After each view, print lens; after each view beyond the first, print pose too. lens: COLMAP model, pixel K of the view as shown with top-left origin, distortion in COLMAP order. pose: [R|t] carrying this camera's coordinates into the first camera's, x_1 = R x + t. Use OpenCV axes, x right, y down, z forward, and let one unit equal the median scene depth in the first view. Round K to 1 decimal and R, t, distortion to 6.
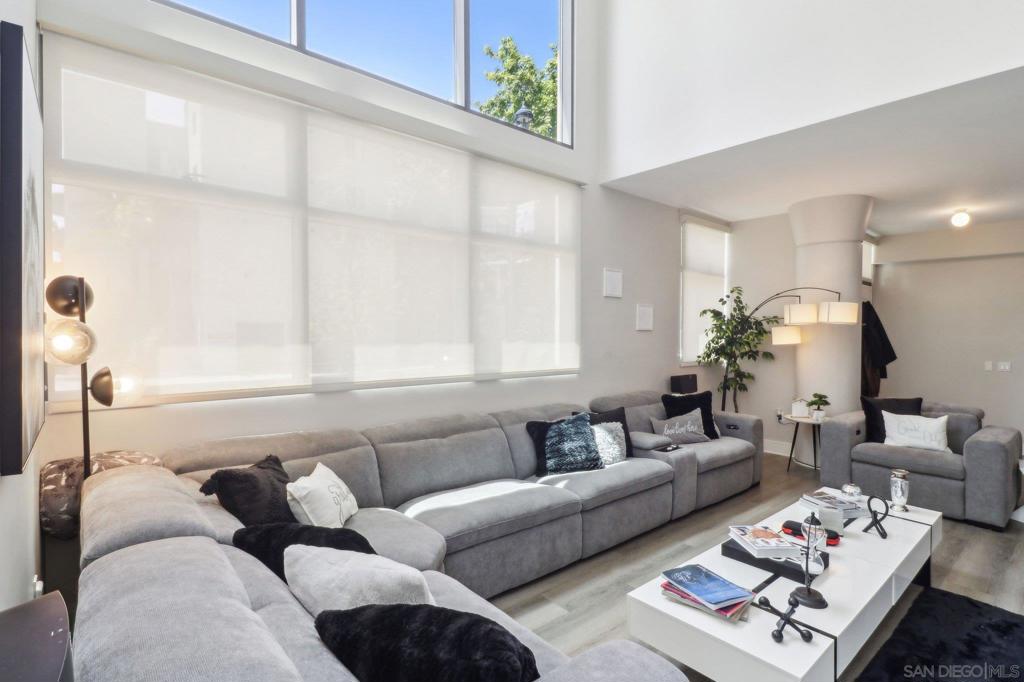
lens RADIAL K [[498.1, 0, 509.4], [0, 498.1, 331.3], [0, 0, 1]] dist [-0.000830, -0.001337]
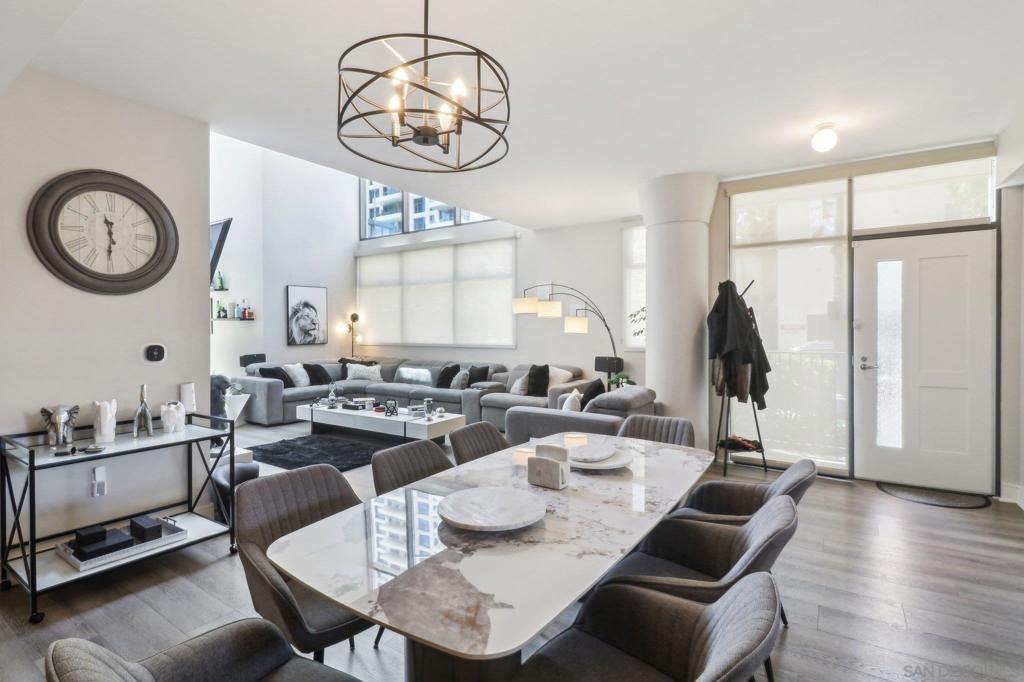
lens RADIAL K [[498.1, 0, 509.4], [0, 498.1, 331.3], [0, 0, 1]] dist [-0.000830, -0.001337]
pose [[0.276889, -0.003344, -0.960896, 1.546860], [0.008345, 0.999965, -0.001075, 0.025595], [0.960866, -0.007721, 0.276907, 0.447095]]
